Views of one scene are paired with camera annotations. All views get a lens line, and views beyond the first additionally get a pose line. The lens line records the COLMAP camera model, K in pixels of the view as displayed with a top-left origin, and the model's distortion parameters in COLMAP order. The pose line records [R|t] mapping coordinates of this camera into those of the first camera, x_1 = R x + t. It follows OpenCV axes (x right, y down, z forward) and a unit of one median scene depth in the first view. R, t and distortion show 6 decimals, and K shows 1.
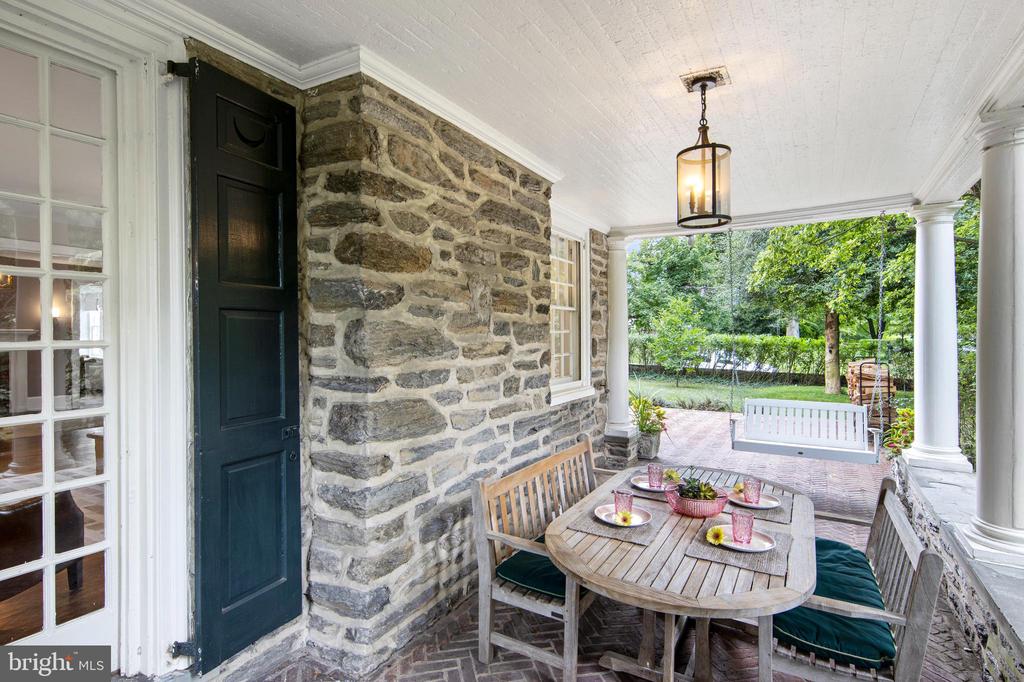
lens RADIAL K [[523.3, 0, 511.6], [0, 523.3, 338.8], [0, 0, 1]] dist [0.014217, -0.003043]
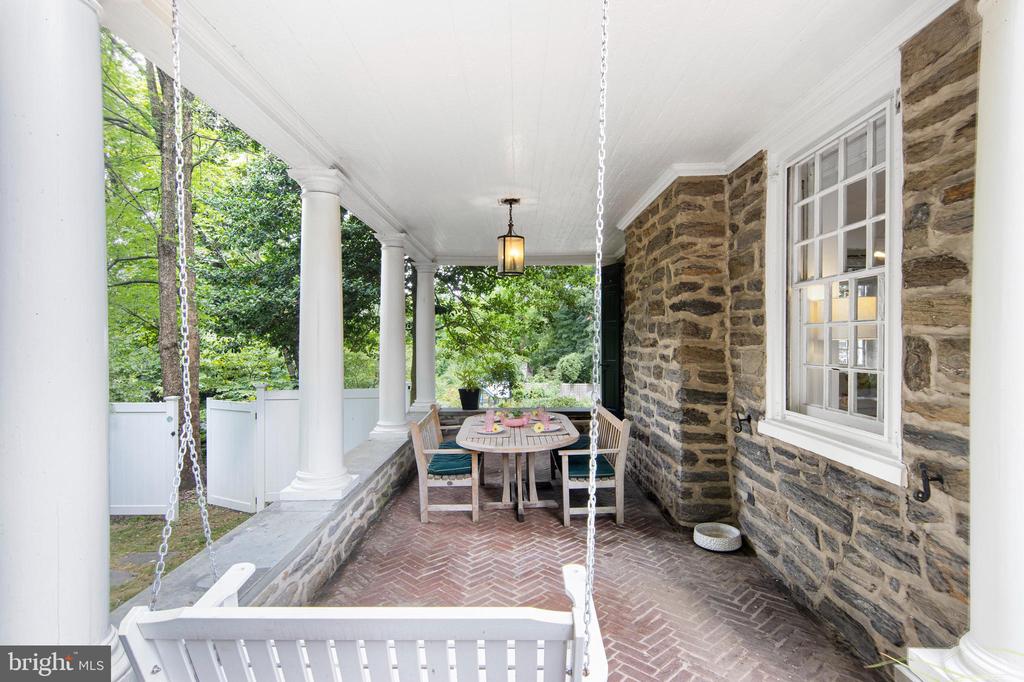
lens RADIAL K [[523.3, 0, 511.8], [0, 523.3, 340.4], [0, 0, 1]] dist [0.014217, -0.003043]
pose [[-0.868660, 0.007267, -0.495356, 0.973917], [0.001976, 0.999935, 0.011205, -0.003510], [0.495405, 0.008755, -0.868618, 1.979371]]
